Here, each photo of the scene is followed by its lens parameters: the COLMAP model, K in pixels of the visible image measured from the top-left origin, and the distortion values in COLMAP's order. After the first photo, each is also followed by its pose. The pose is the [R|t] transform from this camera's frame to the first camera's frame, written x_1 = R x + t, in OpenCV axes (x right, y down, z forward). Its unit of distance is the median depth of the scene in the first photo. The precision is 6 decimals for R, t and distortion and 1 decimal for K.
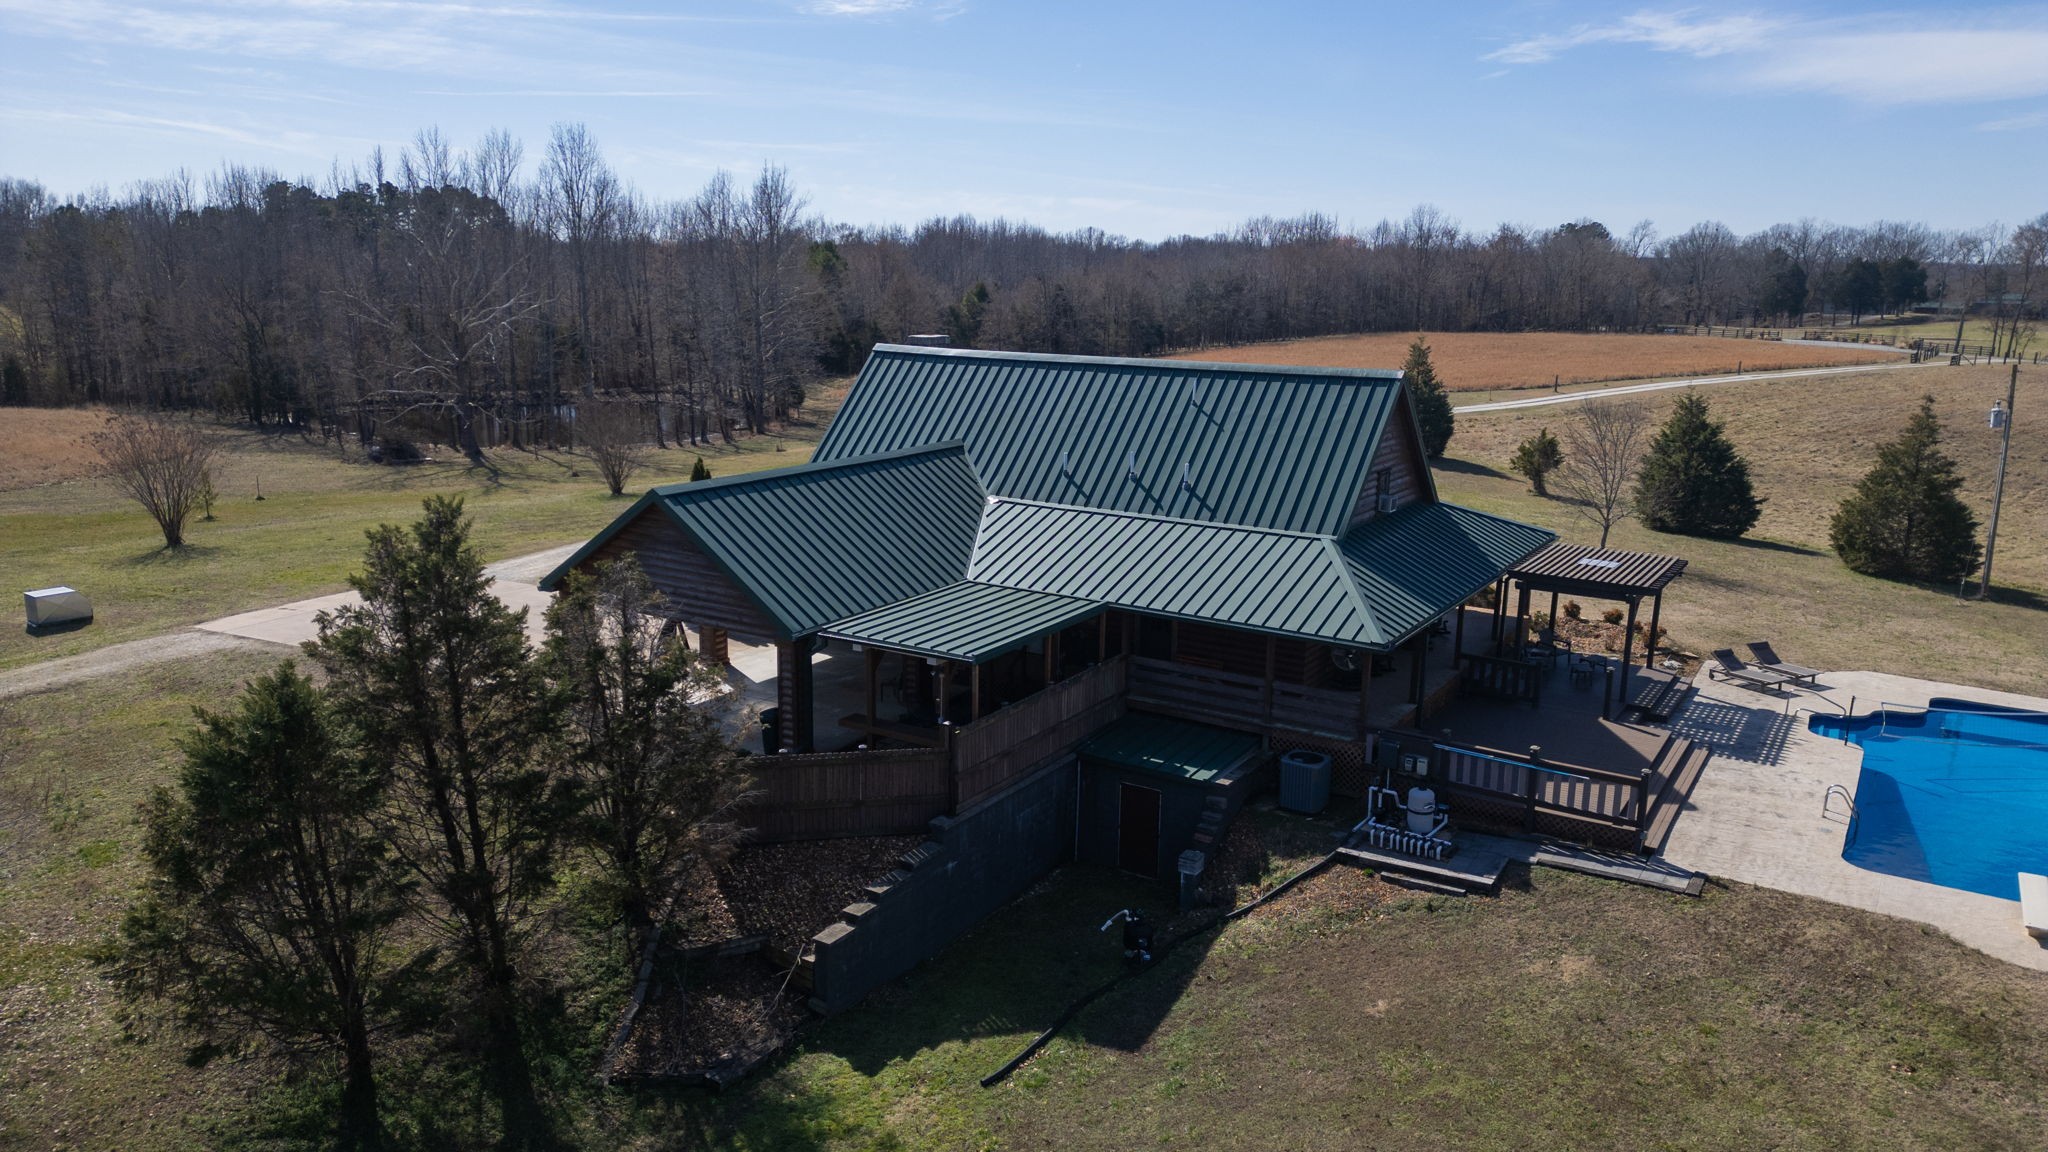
lens RADIAL K [[1437.0, 0, 1024.0], [0, 1437.0, 576.0], [0, 0, 1]] dist [0.080669, -0.084820]
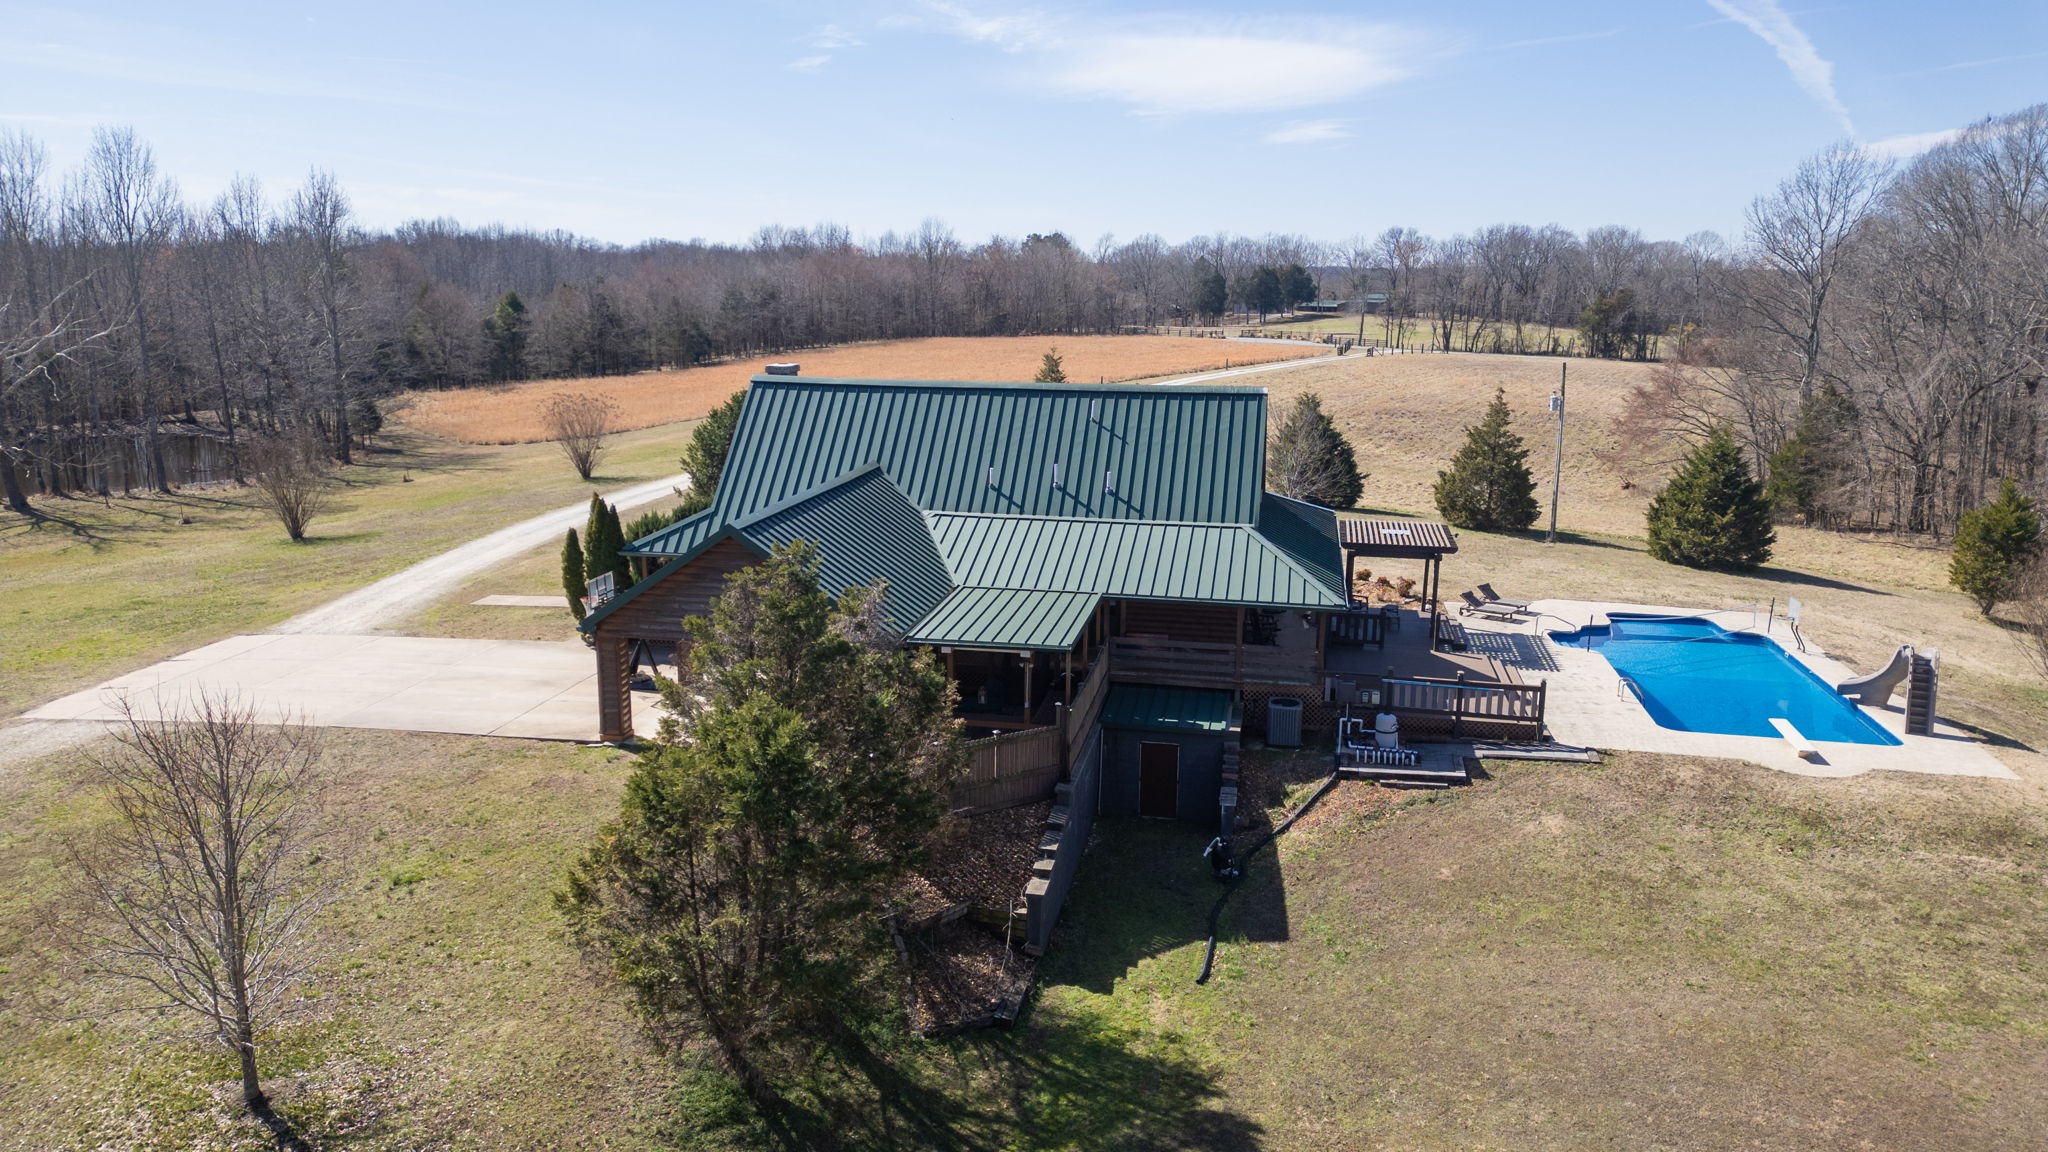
lens RADIAL K [[1437.0, 0, 1024.0], [0, 1437.0, 576.0], [0, 0, 1]] dist [0.080669, -0.084820]
pose [[0.929177, -0.082415, 0.360330, -0.435366], [0.082709, 0.996466, 0.014631, -0.018798], [-0.360262, 0.016208, 0.932710, -0.076233]]
